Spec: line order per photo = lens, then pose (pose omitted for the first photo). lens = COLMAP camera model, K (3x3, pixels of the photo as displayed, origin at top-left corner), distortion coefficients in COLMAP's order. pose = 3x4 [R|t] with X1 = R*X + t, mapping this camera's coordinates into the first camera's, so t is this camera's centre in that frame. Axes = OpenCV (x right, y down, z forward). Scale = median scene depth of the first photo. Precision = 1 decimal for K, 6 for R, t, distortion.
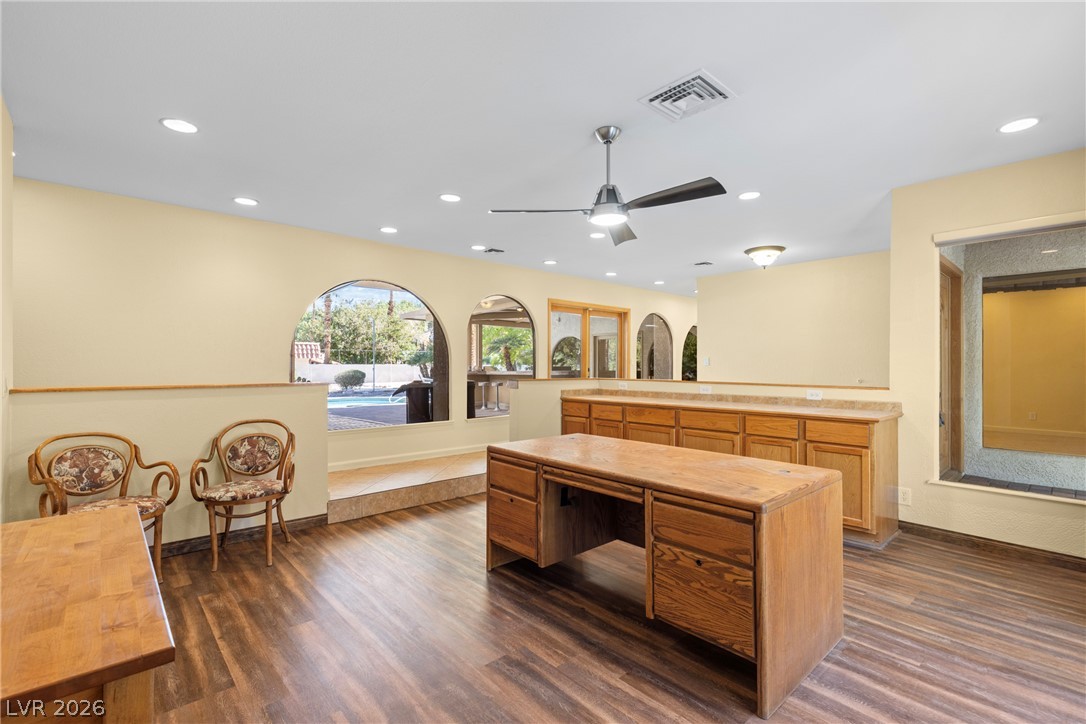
lens RADIAL K [[487.7, 0, 536.9], [0, 487.7, 368.2], [0, 0, 1]] dist [0.001915, 0.000190]
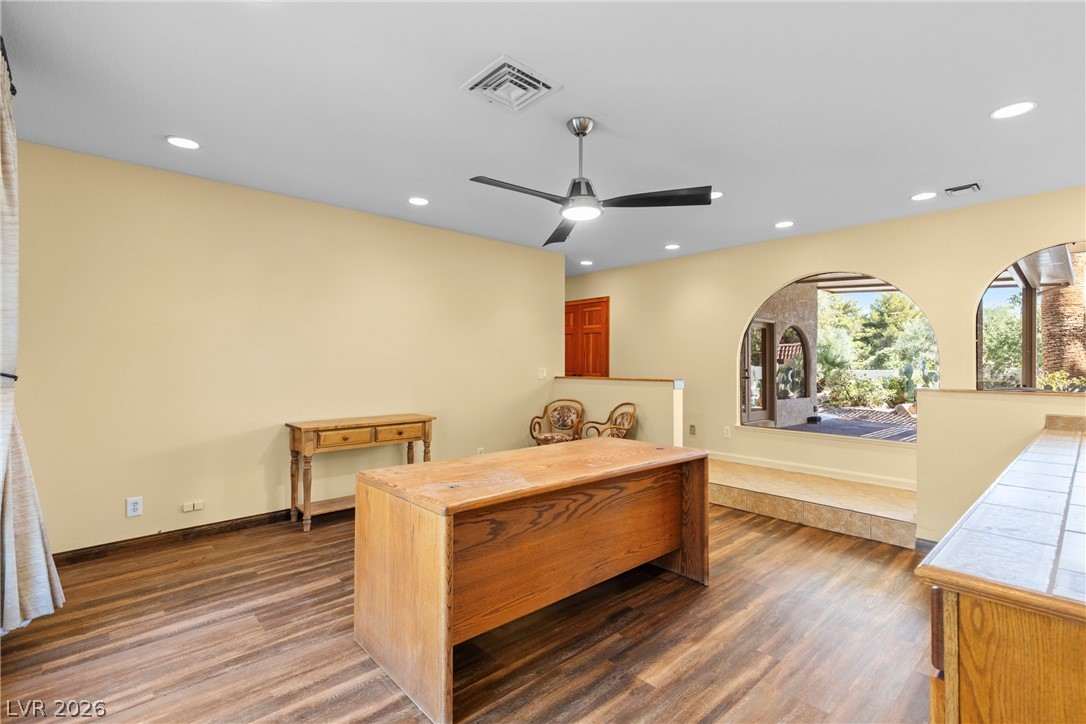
lens RADIAL K [[487.7, 0, 536.9], [0, 487.7, 368.2], [0, 0, 1]] dist [0.001915, 0.000190]
pose [[-0.019094, -0.002896, -0.999814, 1.047805], [-0.003435, 0.999990, -0.002831, 0.013230], [0.999812, 0.003380, -0.019103, 0.904273]]
